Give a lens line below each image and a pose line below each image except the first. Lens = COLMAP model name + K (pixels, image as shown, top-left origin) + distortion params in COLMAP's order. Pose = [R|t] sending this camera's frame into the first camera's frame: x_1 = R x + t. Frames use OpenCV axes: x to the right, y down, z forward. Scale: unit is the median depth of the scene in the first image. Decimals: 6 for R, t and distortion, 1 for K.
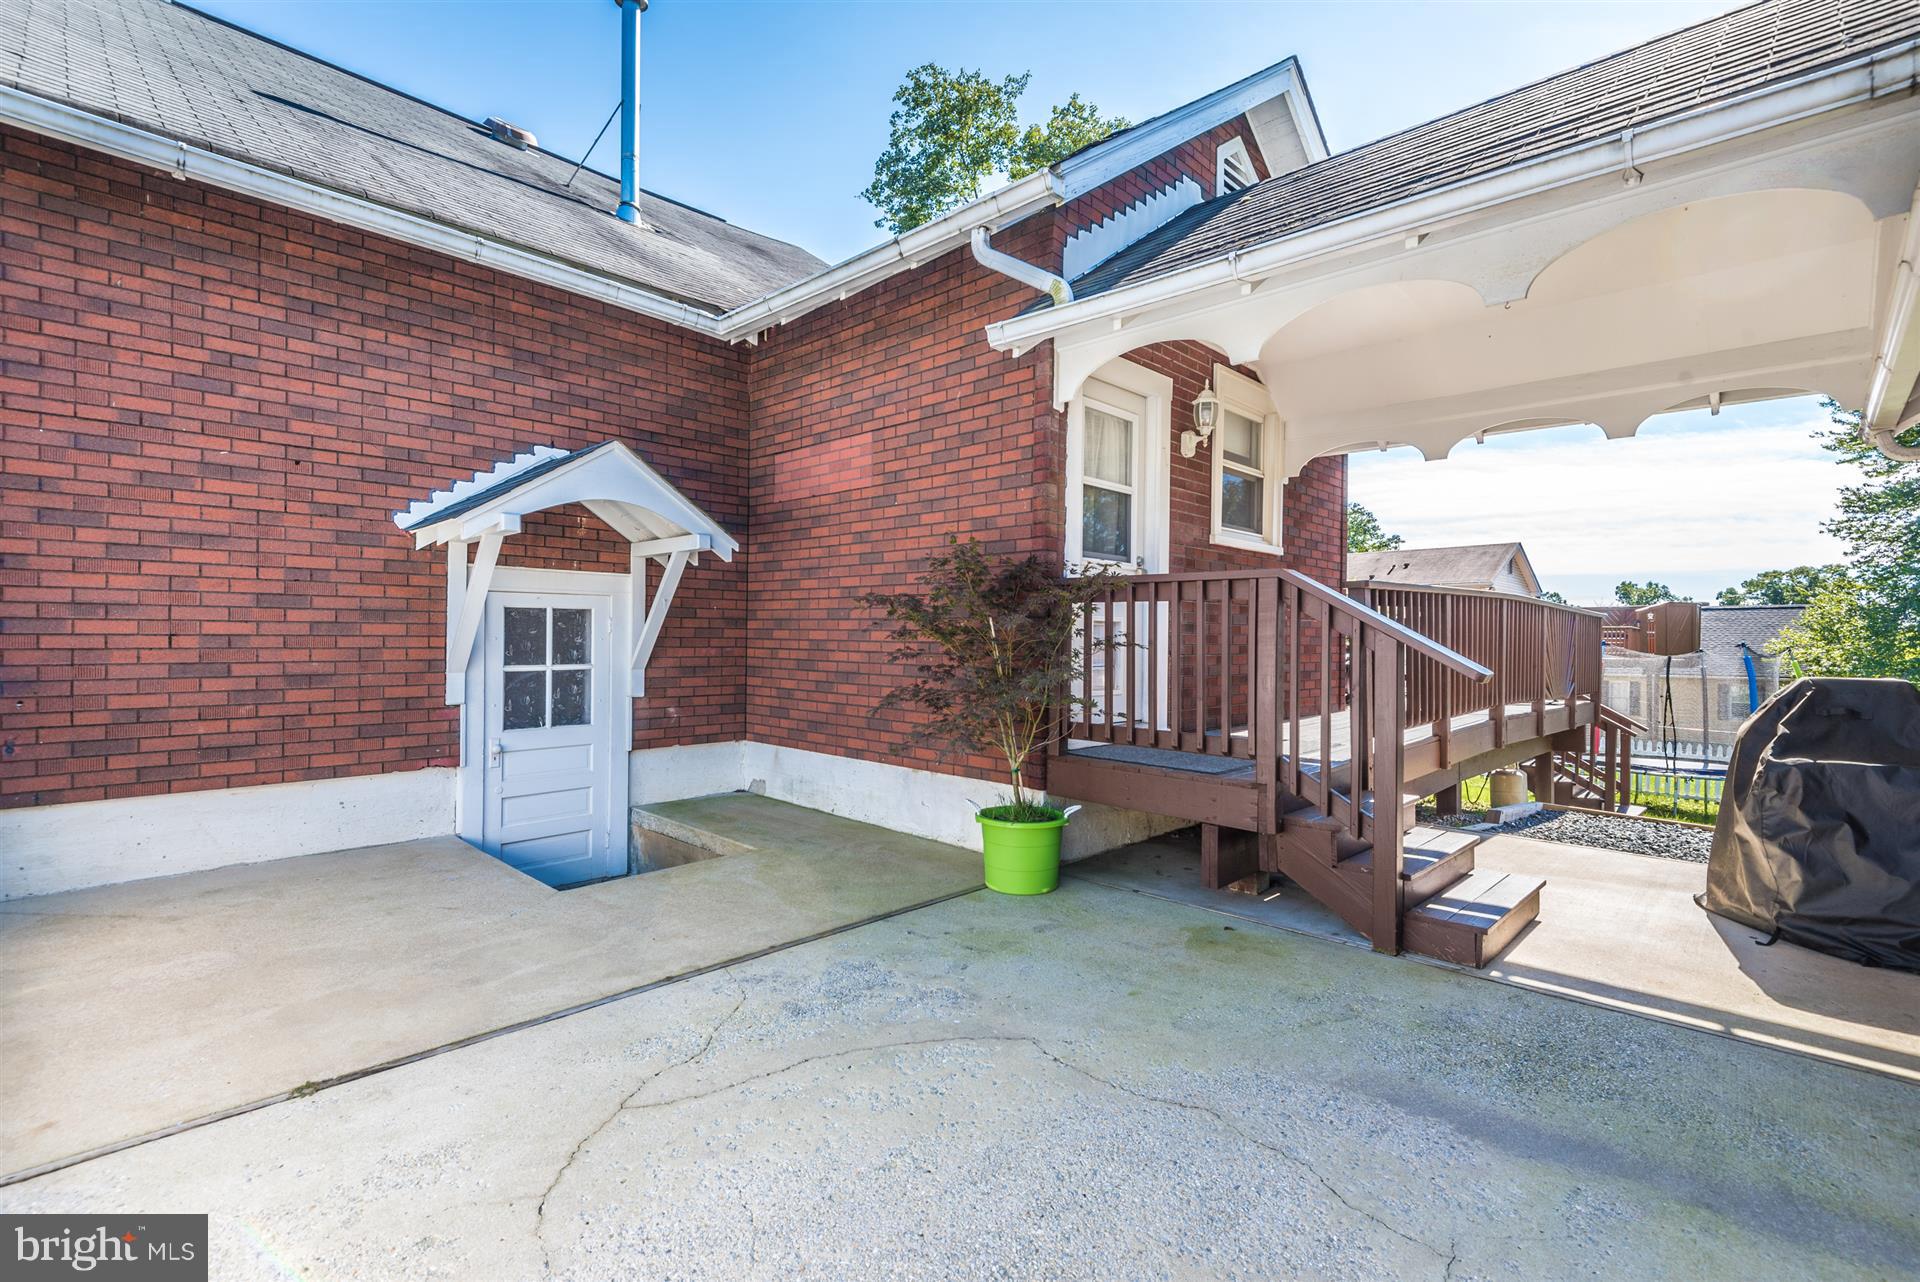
lens RADIAL K [[873.0, 0, 997.7], [0, 873.0, 644.5], [0, 0, 1]] dist [0.009107, -0.002056]
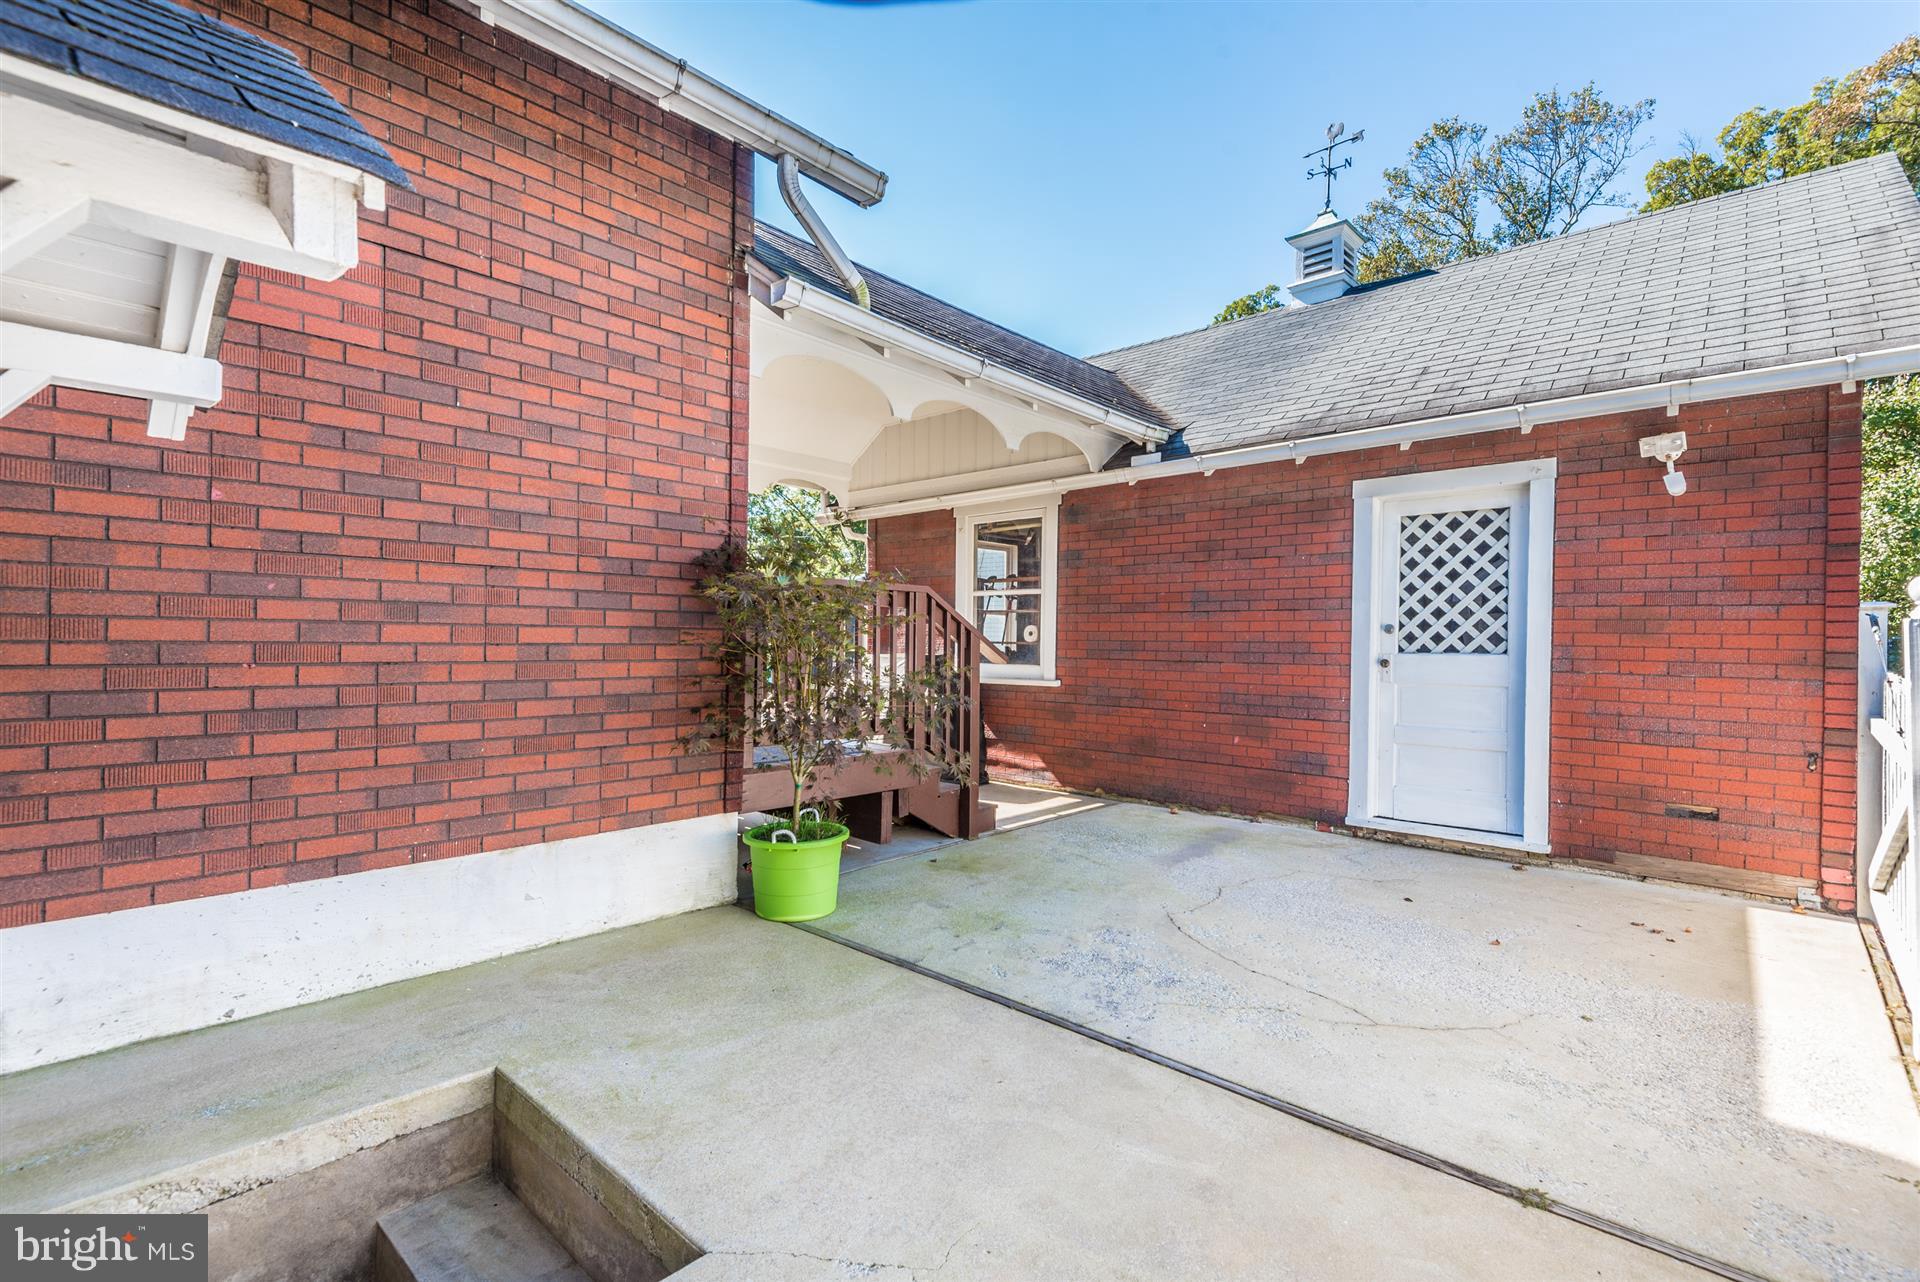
lens RADIAL K [[873.0, 0, 947.0], [0, 873.0, 635.0], [0, 0, 1]] dist [0.009107, -0.002056]
pose [[0.004700, -0.014835, 0.999879, -1.128501], [-0.002092, 0.999888, 0.014845, -0.028786], [-0.999987, -0.002162, 0.004668, 1.085592]]
